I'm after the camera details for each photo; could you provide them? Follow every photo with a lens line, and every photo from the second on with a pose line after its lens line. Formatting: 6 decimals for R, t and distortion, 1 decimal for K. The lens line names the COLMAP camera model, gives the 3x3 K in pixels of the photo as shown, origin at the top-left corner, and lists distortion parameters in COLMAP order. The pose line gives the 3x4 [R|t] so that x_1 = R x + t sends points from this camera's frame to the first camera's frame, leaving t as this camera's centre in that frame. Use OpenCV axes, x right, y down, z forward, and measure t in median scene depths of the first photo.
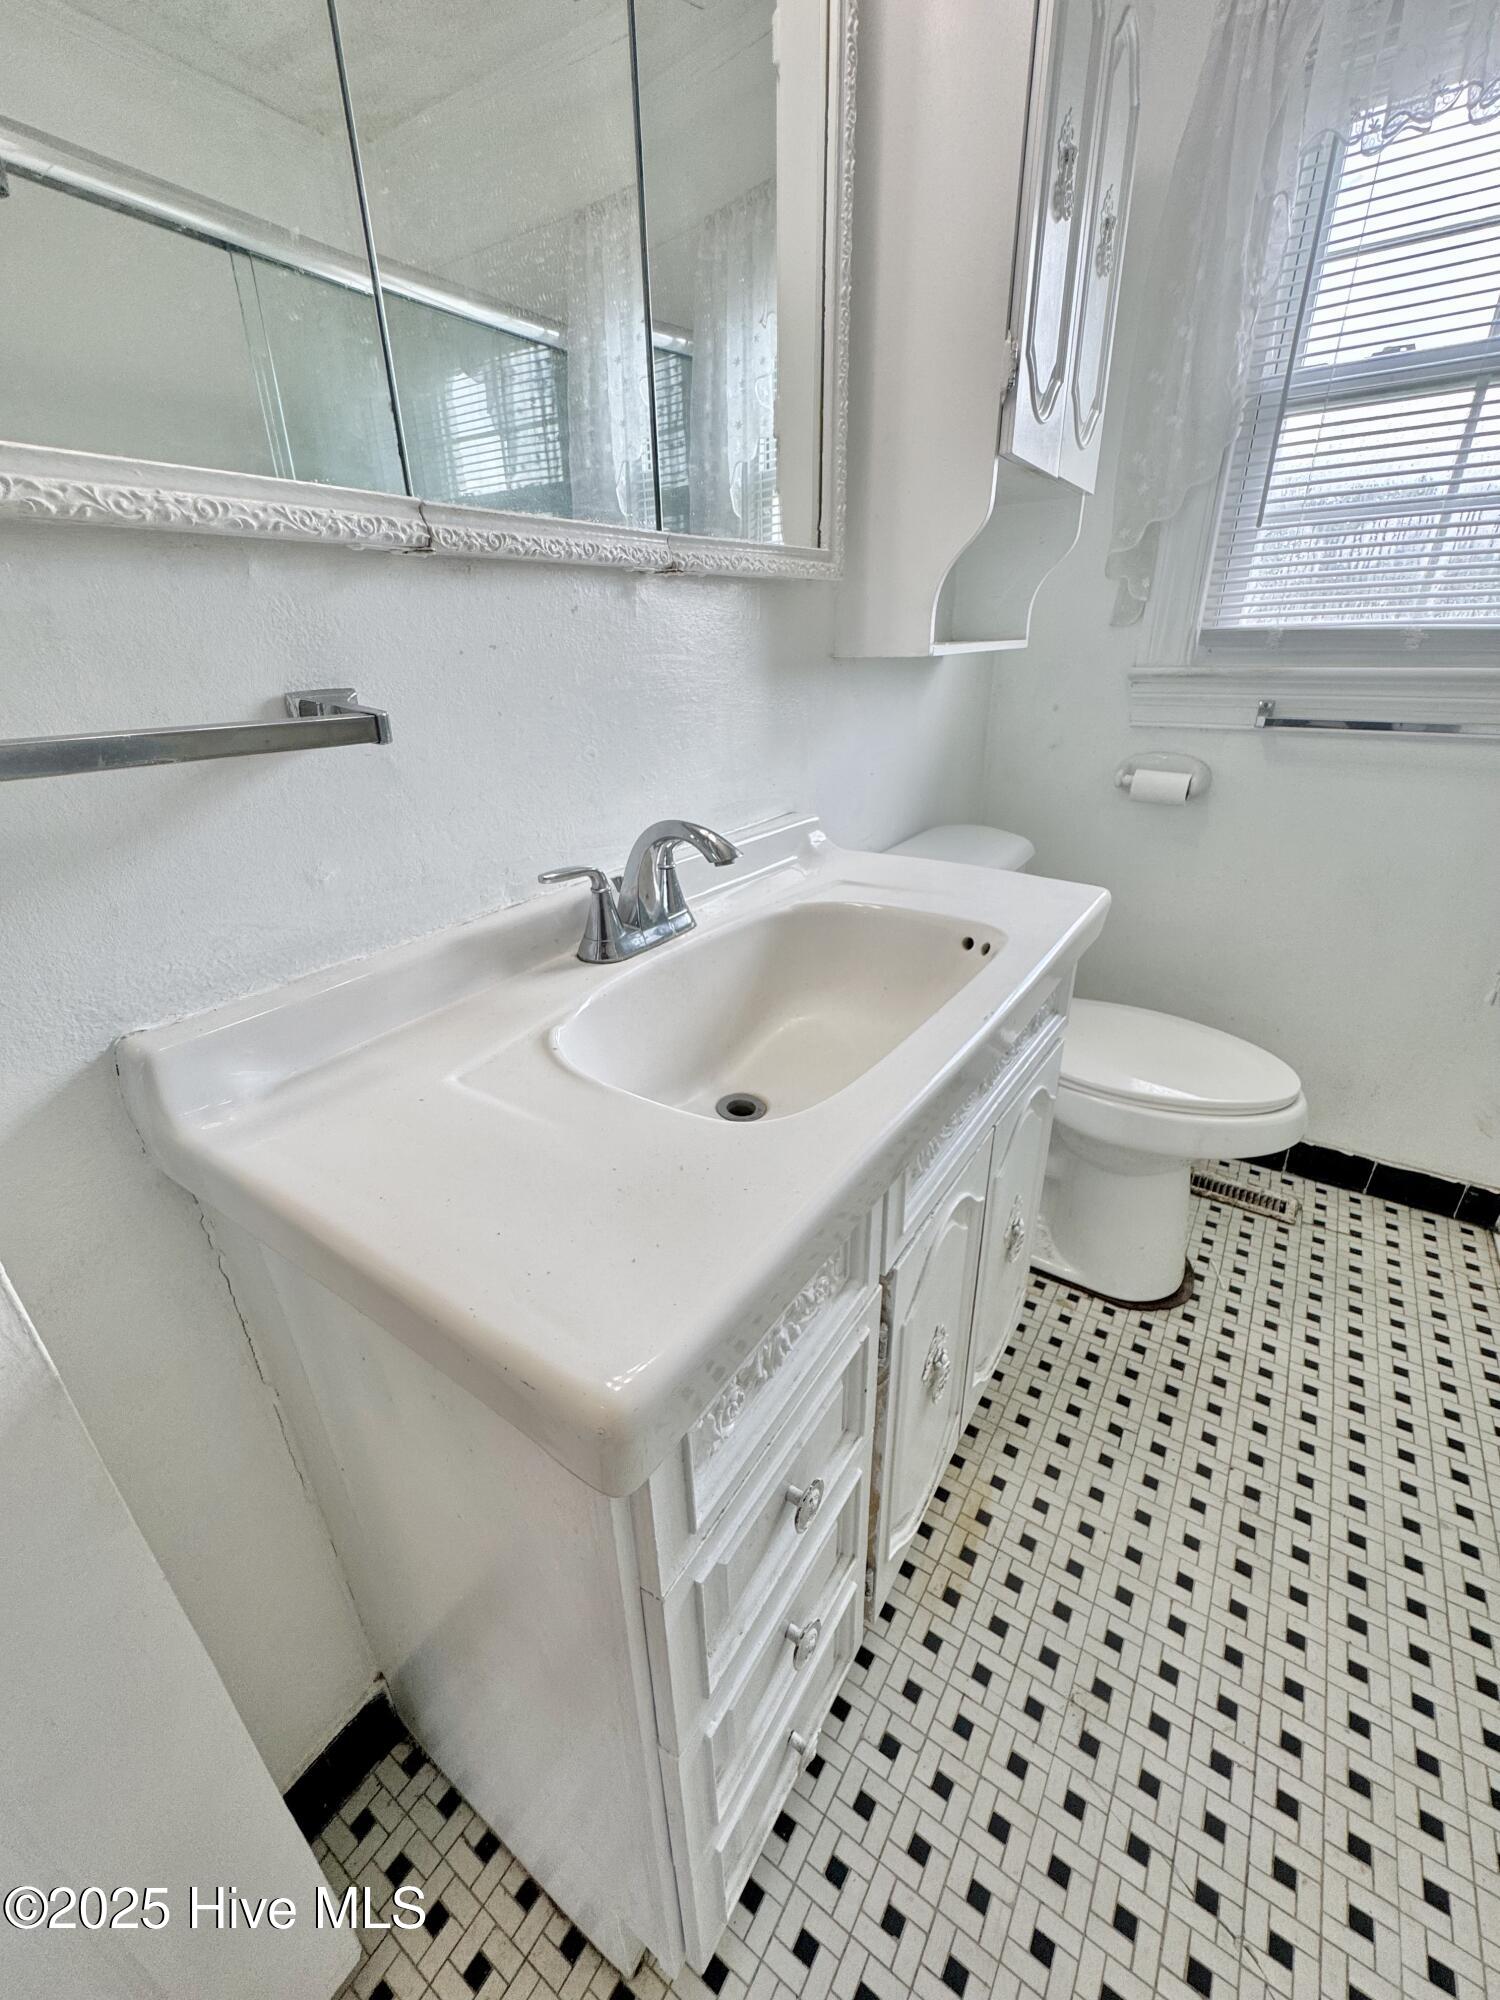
lens RADIAL K [[799.0, 0, 734.2], [0, 799.0, 981.9], [0, 0, 1]] dist [-0.000926, -0.000032]
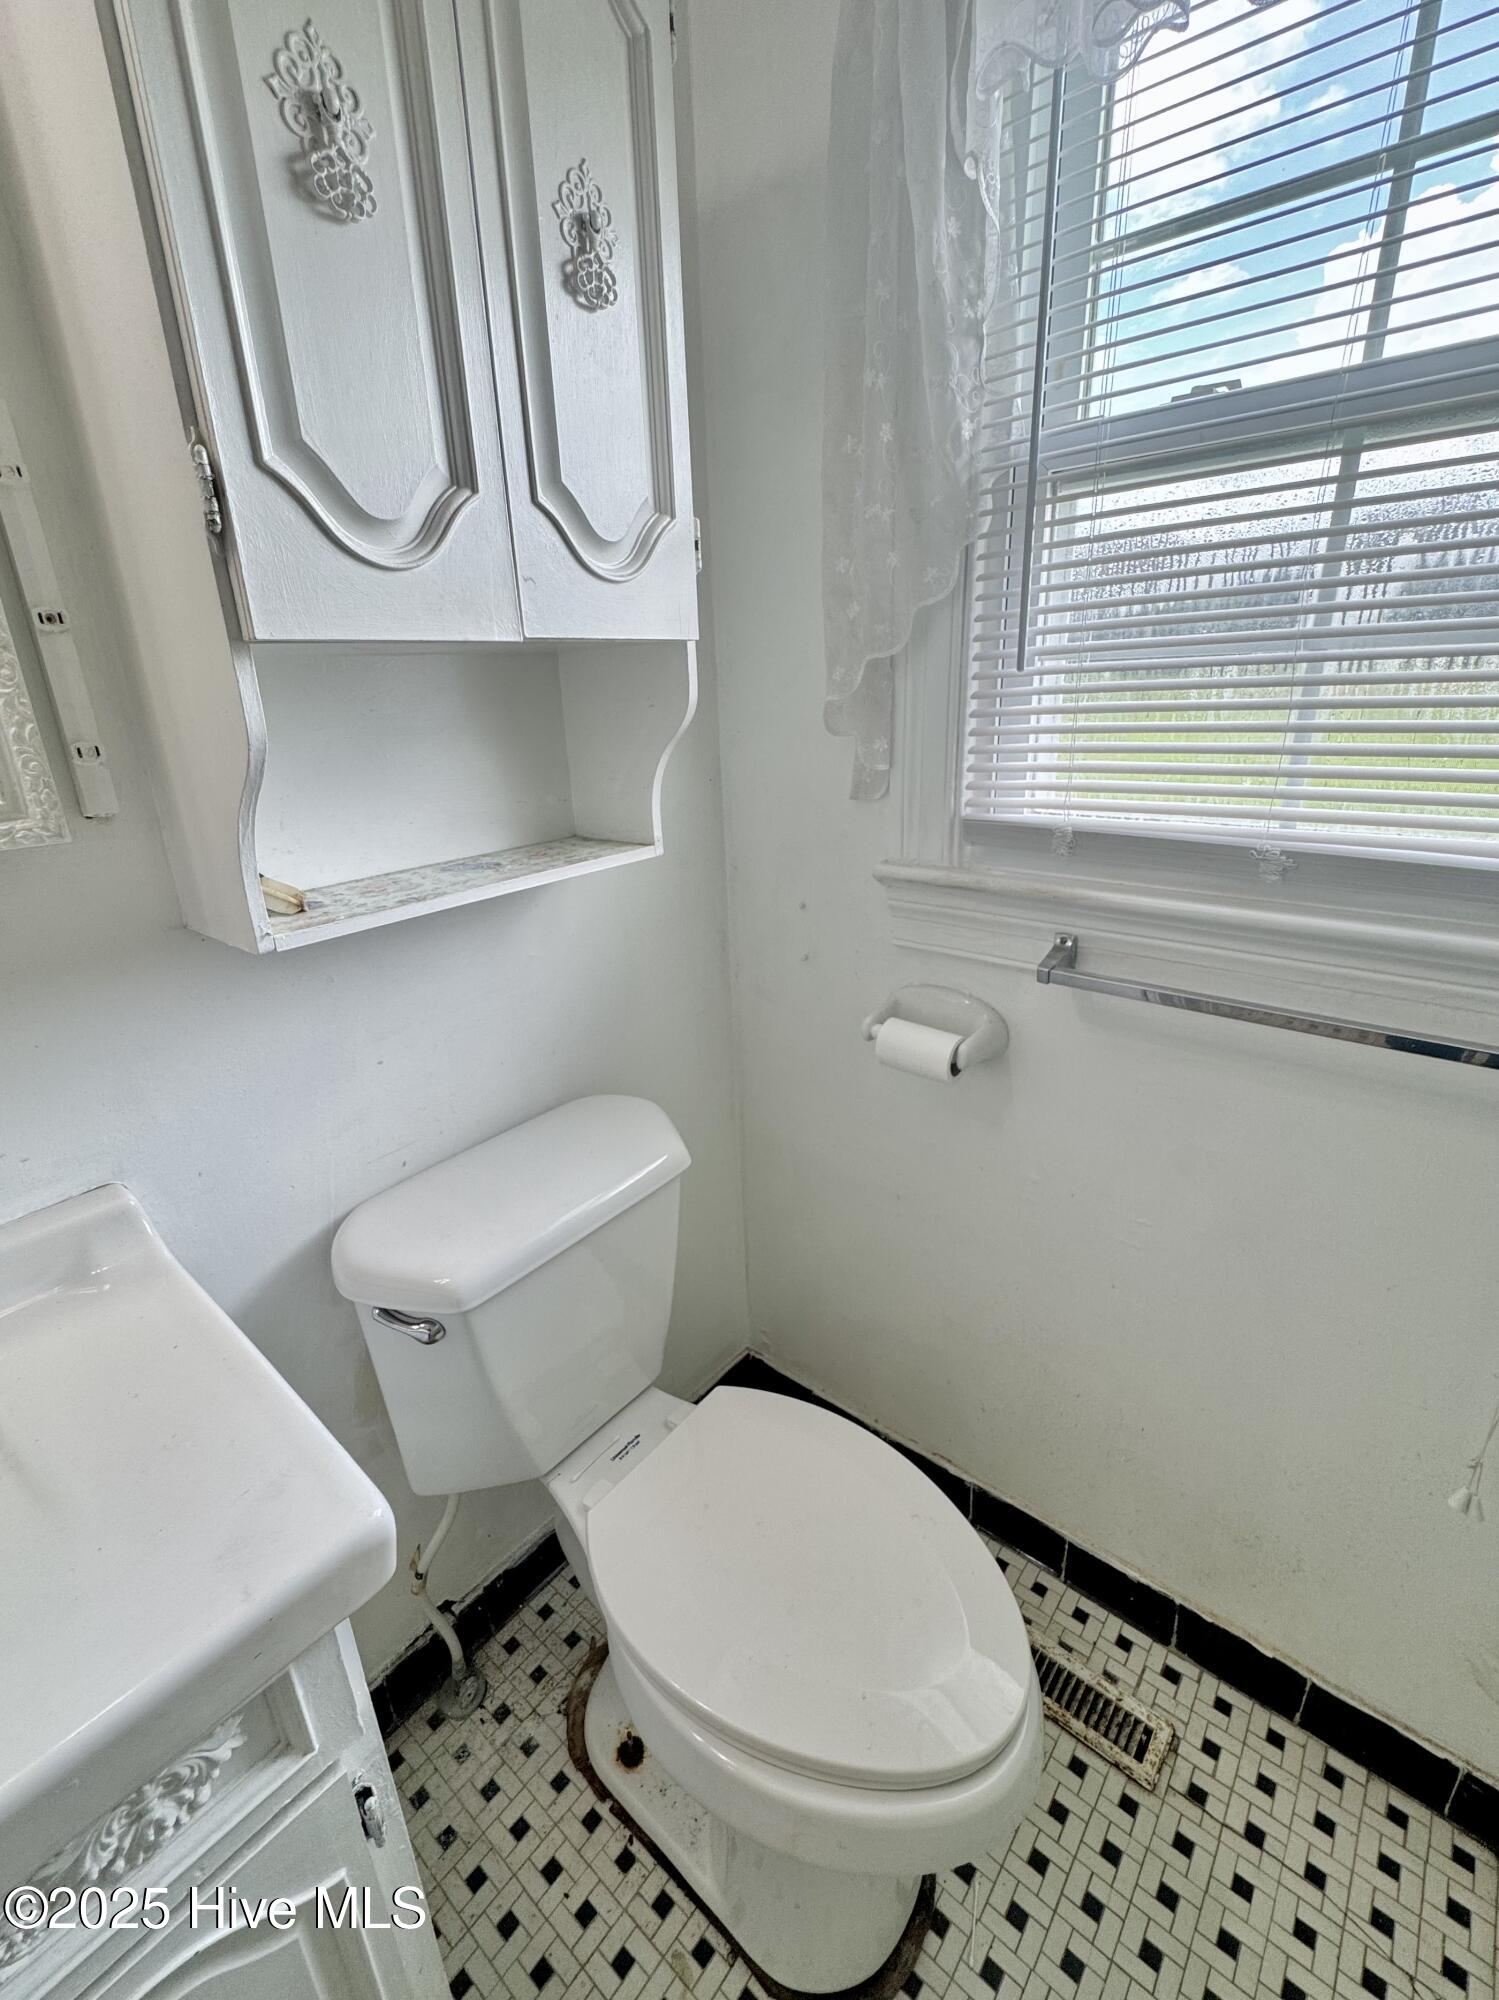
lens RADIAL K [[843.4, 0, 728.5], [0, 843.4, 966.1], [0, 0, 1]] dist [0.002084, -0.001729]
pose [[0.993628, 0.024952, -0.109914, 0.474612], [-0.032477, 0.997210, -0.067207, -0.273066], [0.107930, 0.070348, 0.991666, 0.325247]]
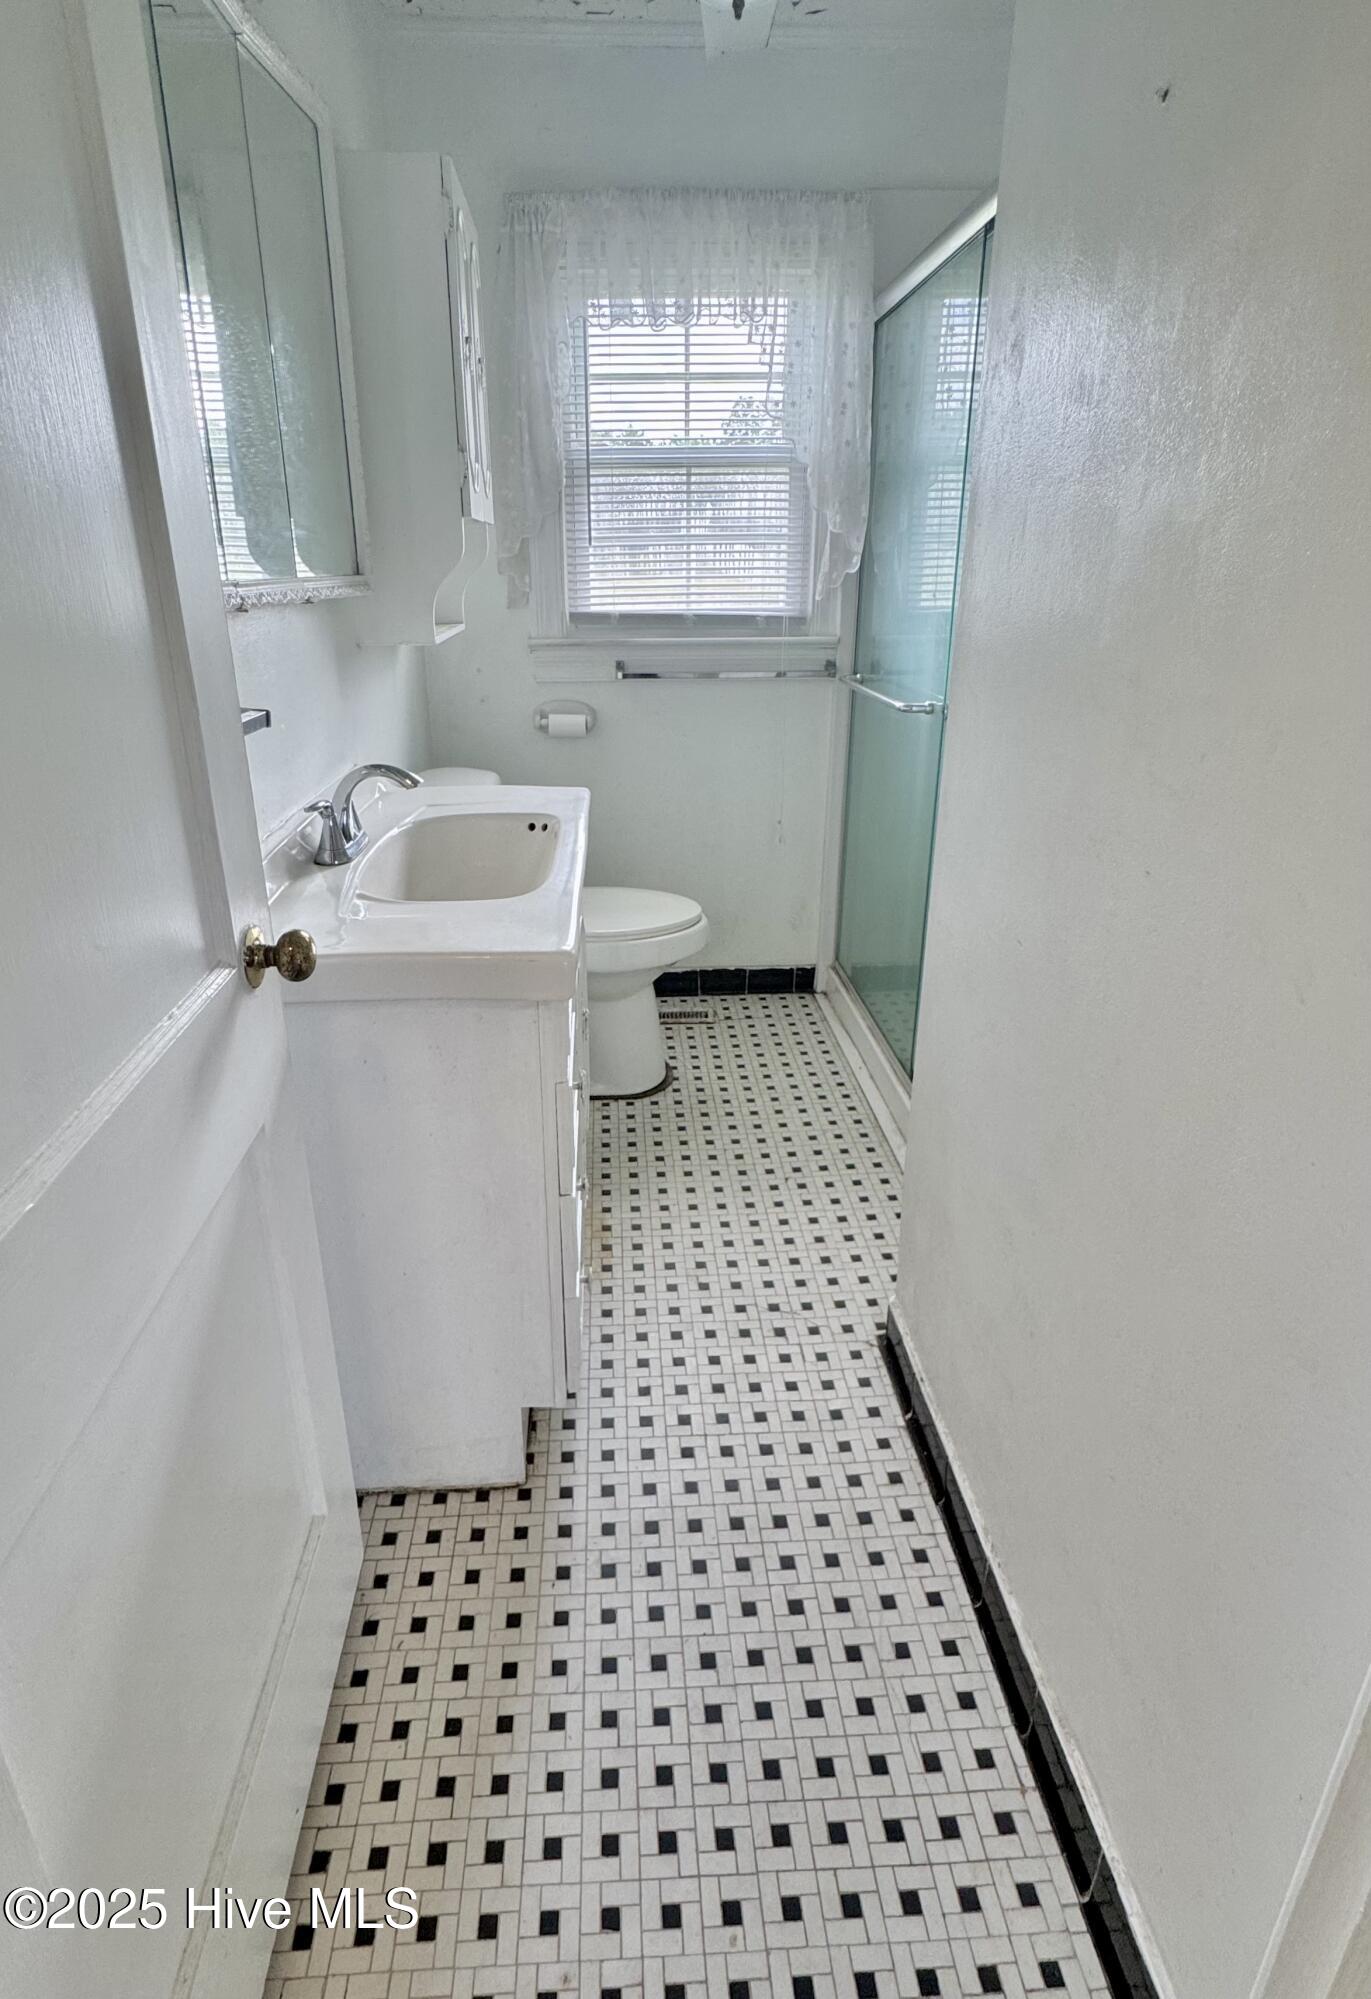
lens RADIAL K [[1168.4, 0, 668.6], [0, 1168.4, 1008.0], [0, 0, 1]] dist [0.006651, 0.000445]
pose [[0.772469, -0.217537, 0.596631, -0.652149], [0.233172, 0.971036, 0.052156, 0.165378], [-0.590696, 0.098829, 0.800819, -0.673970]]
